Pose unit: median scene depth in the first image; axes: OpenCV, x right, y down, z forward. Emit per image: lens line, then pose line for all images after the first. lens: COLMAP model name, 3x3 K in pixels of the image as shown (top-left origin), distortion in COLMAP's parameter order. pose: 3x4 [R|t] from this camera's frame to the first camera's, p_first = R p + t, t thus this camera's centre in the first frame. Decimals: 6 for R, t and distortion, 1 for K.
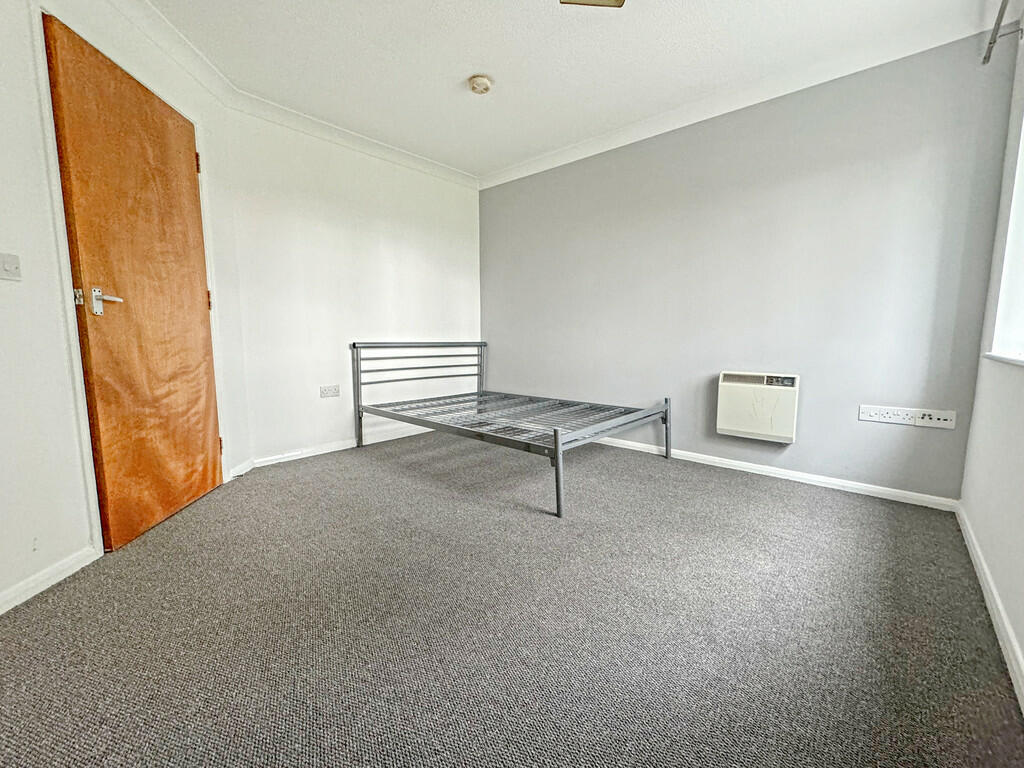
lens RADIAL K [[429.1, 0, 579.7], [0, 429.1, 383.4], [0, 0, 1]] dist [-0.001335, 0.000372]
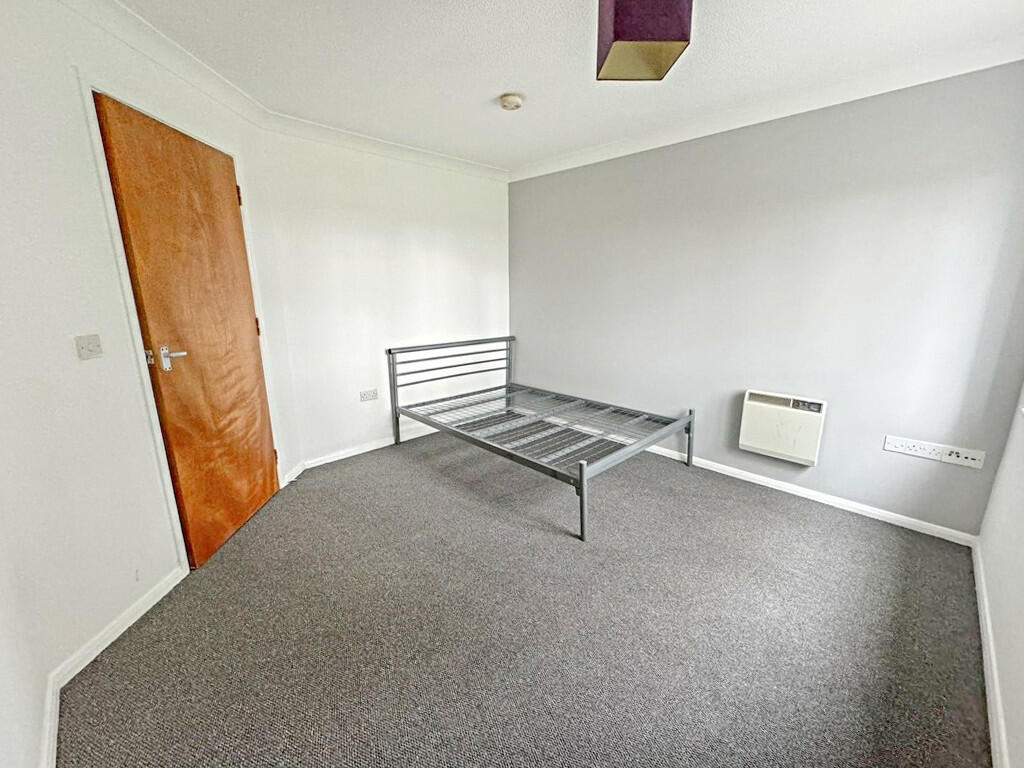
lens RADIAL K [[429.1, 0, 579.7], [0, 429.1, 383.4], [0, 0, 1]] dist [-0.001335, 0.000372]
pose [[0.997897, 0.029897, -0.057507, -0.004850], [-0.022899, 0.992664, 0.118713, -0.206255], [0.060634, -0.117147, 0.991262, -0.020092]]
